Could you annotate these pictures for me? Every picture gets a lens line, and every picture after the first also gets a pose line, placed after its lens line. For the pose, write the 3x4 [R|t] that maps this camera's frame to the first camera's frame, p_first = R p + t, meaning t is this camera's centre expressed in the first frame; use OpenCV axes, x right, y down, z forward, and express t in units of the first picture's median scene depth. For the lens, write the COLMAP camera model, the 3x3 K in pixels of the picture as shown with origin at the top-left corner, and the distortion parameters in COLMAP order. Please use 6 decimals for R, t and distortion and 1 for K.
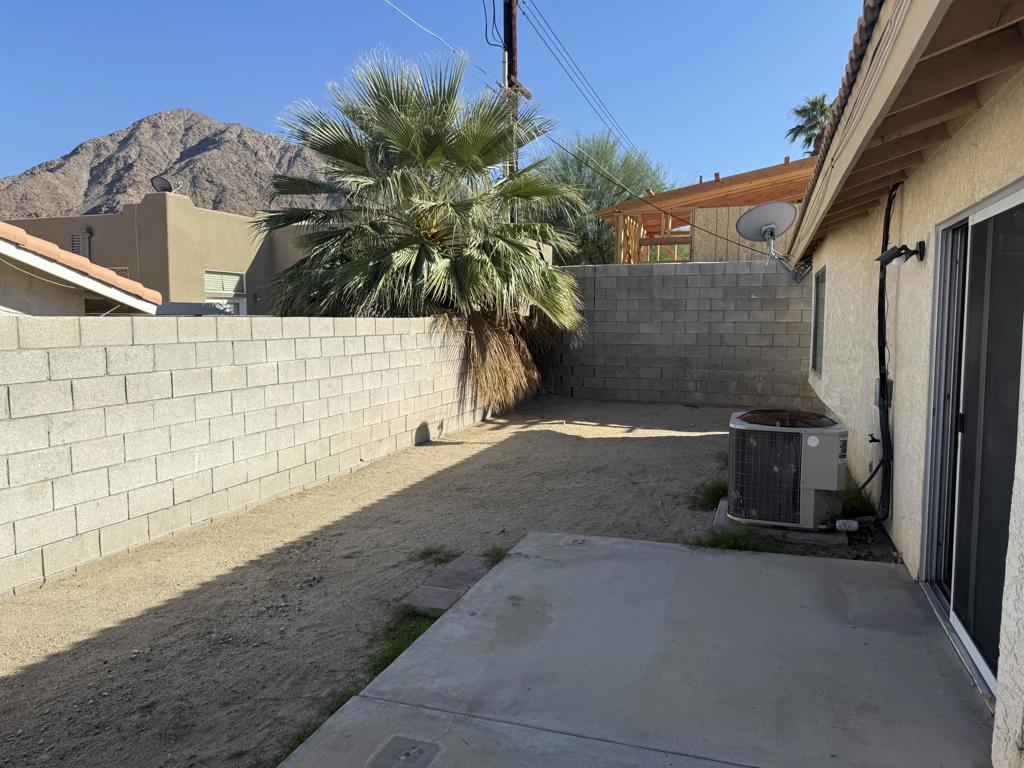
lens RADIAL K [[725.0, 0, 508.9], [0, 725.0, 379.2], [0, 0, 1]] dist [0.165225, -0.277623]
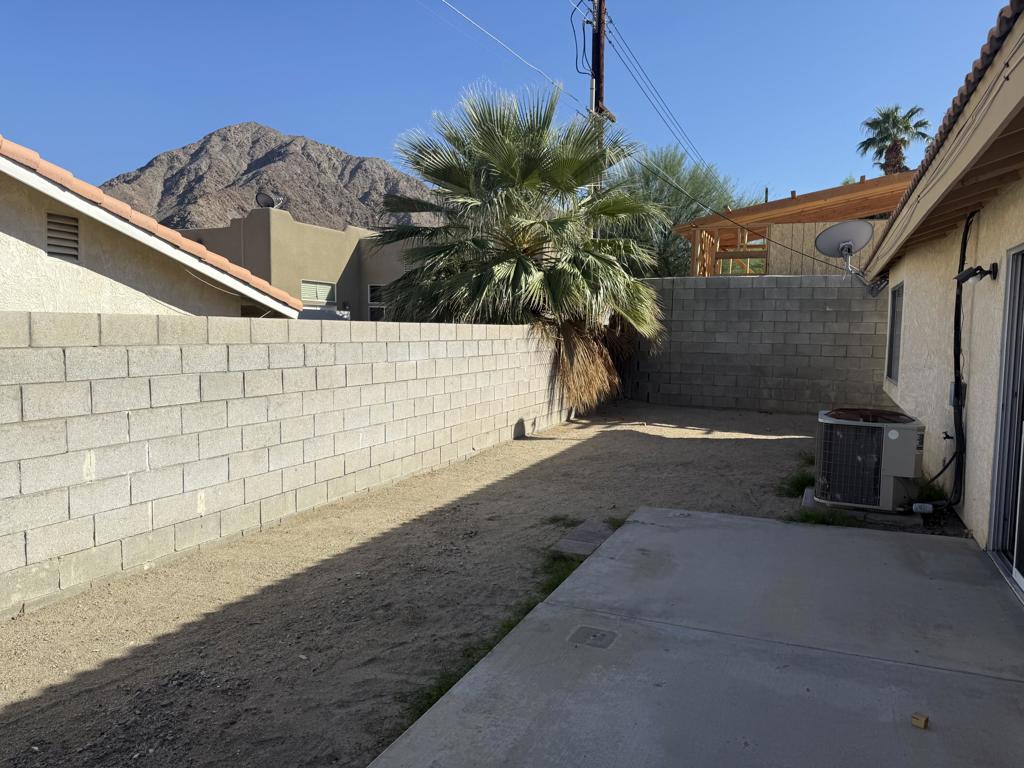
lens RADIAL K [[721.5, 0, 508.7], [0, 721.5, 388.3], [0, 0, 1]] dist [0.129456, -0.170447]
pose [[0.997057, 0.019993, -0.074017, -0.056165], [-0.020022, 0.999799, 0.000350, 0.012581], [0.074009, 0.001133, 0.997257, -0.103618]]
